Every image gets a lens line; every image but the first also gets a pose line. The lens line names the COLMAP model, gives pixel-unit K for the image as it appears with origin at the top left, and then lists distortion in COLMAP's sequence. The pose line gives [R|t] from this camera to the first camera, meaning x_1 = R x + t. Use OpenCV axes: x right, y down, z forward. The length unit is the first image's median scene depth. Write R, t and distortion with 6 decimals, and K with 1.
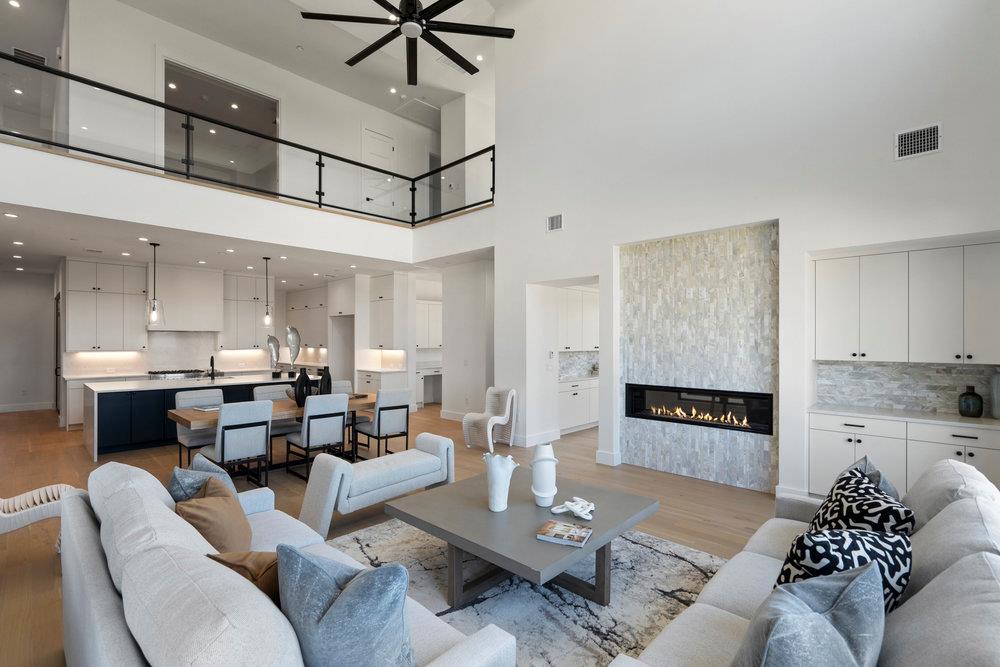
lens RADIAL K [[454.2, 0, 497.3], [0, 454.2, 337.0], [0, 0, 1]] dist [-0.001052, 0.000389]
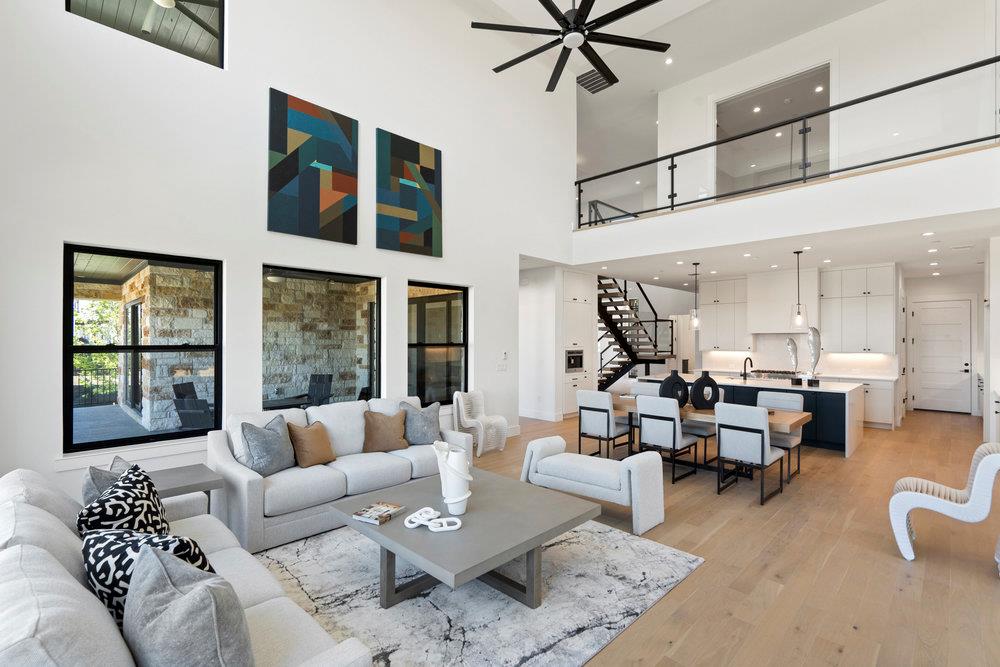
lens RADIAL K [[454.2, 0, 497.7], [0, 454.2, 338.3], [0, 0, 1]] dist [-0.001052, 0.000389]
pose [[-0.026766, -0.007351, -0.999615, 0.452208], [0.004459, 0.999962, -0.007473, 0.002053], [0.999632, -0.004657, -0.026733, 0.468088]]
